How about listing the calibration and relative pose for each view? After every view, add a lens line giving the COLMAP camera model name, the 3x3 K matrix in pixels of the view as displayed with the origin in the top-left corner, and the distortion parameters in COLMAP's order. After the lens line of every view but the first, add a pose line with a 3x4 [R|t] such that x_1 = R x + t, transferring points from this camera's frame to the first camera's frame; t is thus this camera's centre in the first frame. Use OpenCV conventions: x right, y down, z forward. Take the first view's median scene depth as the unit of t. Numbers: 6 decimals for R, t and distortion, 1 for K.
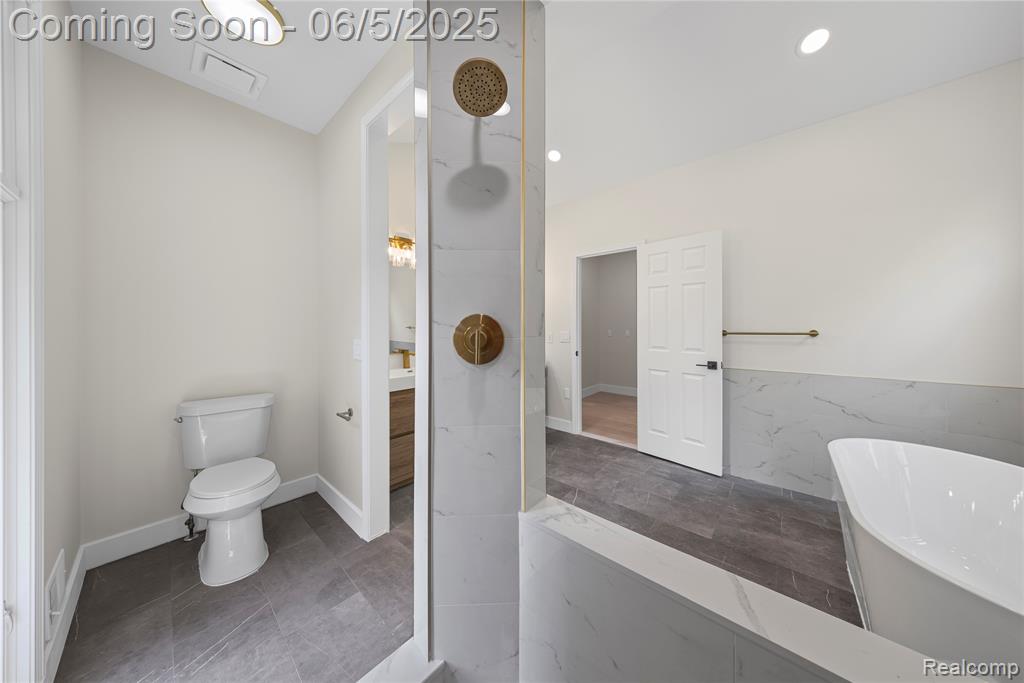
lens RADIAL K [[308.1, 0, 512.5], [0, 308.1, 324.9], [0, 0, 1]] dist [-0.001936, -0.000111]
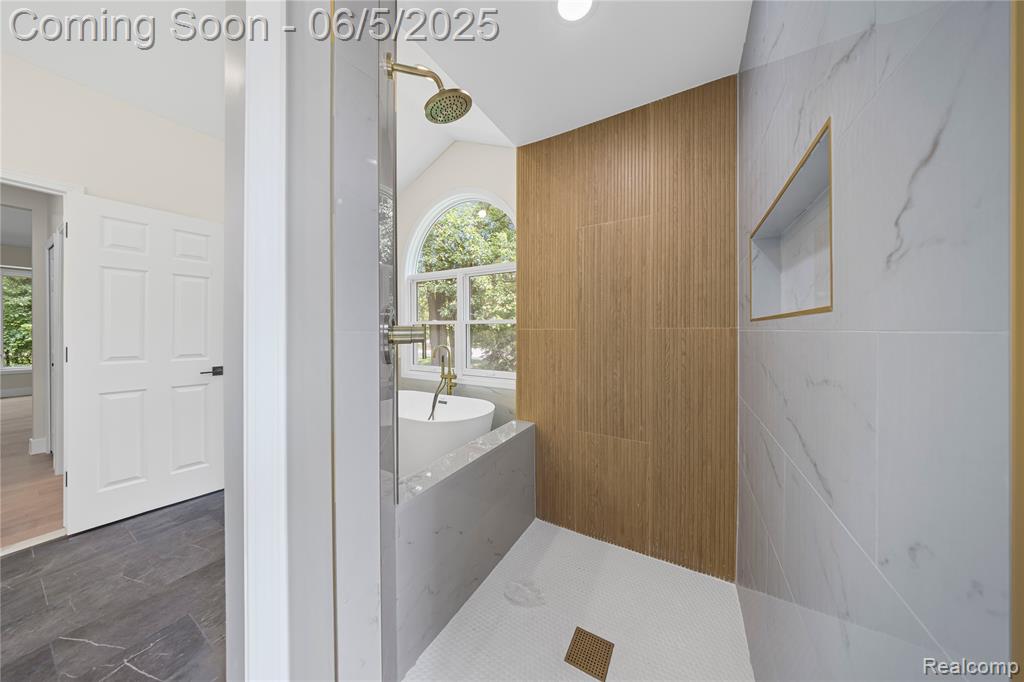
lens RADIAL K [[308.1, 0, 520.3], [0, 308.1, 332.2], [0, 0, 1]] dist [-0.001936, -0.000111]
pose [[-0.219558, -0.006555, 0.975577, -0.426933], [-0.007533, 0.999959, 0.005023, 0.006360], [-0.975570, -0.006246, -0.219598, 0.329738]]
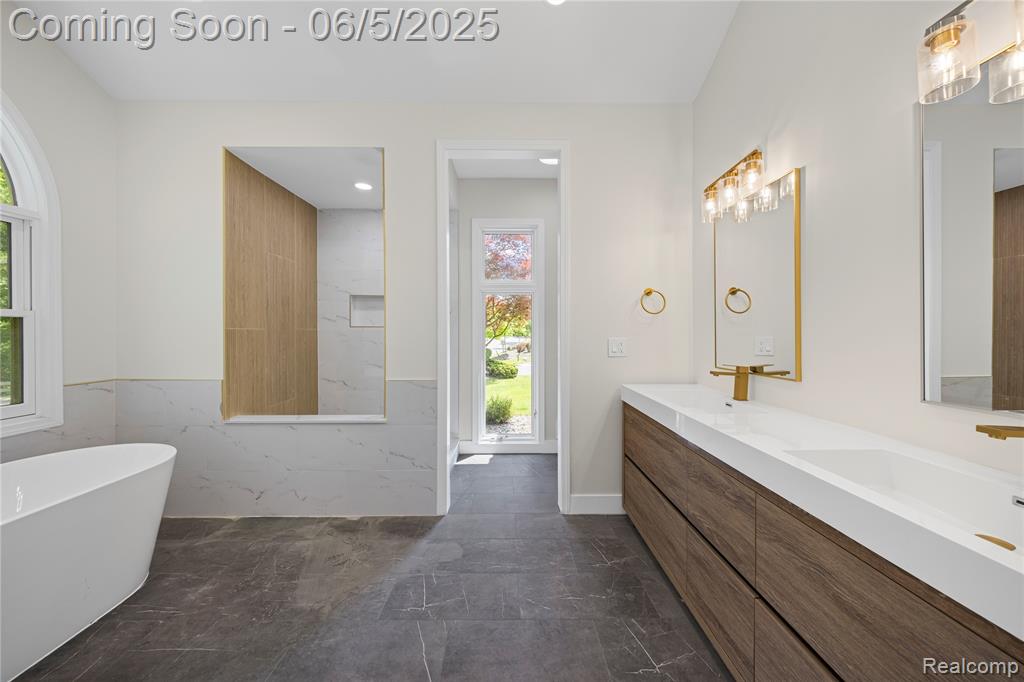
lens RADIAL K [[353.9, 0, 513.3], [0, 353.9, 335.5], [0, 0, 1]] dist [-0.000993, -0.000043]
pose [[-0.725211, 0.004629, -0.688511, 0.434767], [0.002501, 0.999989, 0.004089, 0.018805], [0.688522, 0.001244, -0.725214, 1.337710]]
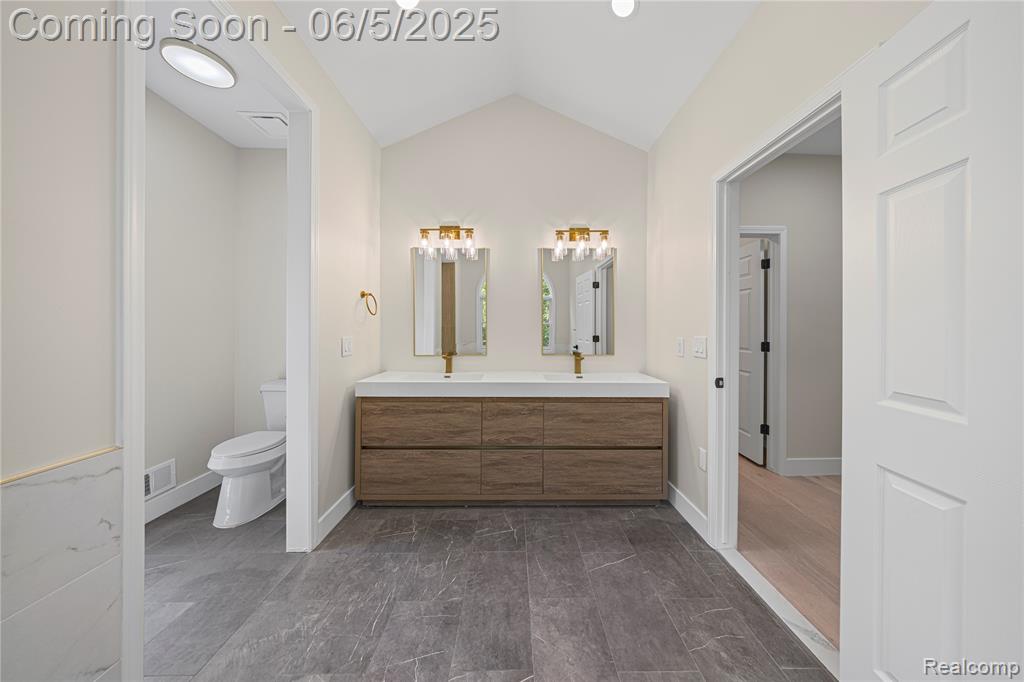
lens RADIAL K [[308.1, 0, 514.2], [0, 308.1, 330.2], [0, 0, 1]] dist [-0.001936, -0.000111]
pose [[0.672042, 0.007548, -0.740475, 0.484417], [0.000275, 0.999945, 0.010442, 0.009509], [0.740513, -0.007221, 0.672003, 0.616988]]
